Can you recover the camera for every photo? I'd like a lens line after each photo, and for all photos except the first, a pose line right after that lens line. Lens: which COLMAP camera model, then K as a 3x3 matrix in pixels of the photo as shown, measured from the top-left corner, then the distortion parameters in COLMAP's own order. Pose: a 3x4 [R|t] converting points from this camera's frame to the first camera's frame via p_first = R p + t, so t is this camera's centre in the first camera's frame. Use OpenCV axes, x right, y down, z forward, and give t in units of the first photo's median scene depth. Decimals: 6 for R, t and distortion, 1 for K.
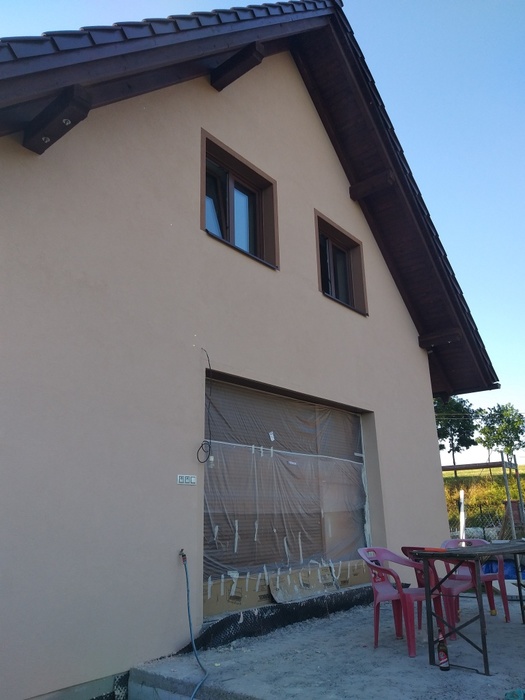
lens RADIAL K [[542.3, 0, 261.7], [0, 542.3, 347.3], [0, 0, 1]] dist [0.065215, -0.096567]
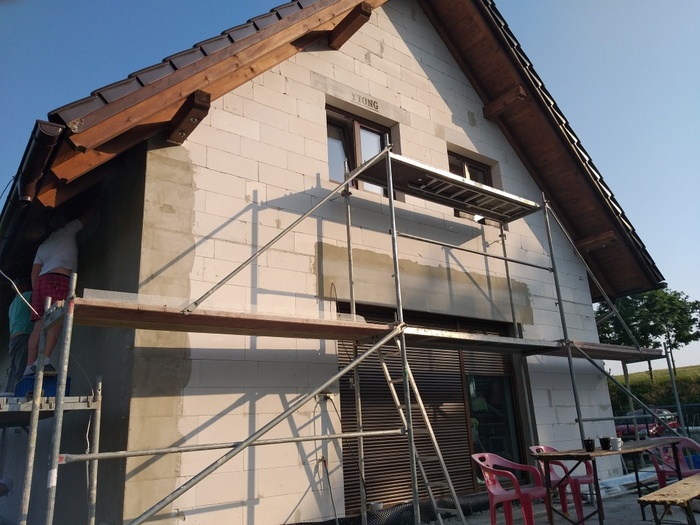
lens RADIAL K [[542.3, 0, 350.0], [0, 542.3, 262.5], [0, 0, 1]] dist [0.065215, -0.096567]
pose [[0.973386, -0.092753, -0.209564, 0.127357], [0.094901, 0.995487, 0.000194, -0.029084], [0.208600, -0.020077, 0.977795, -0.090074]]
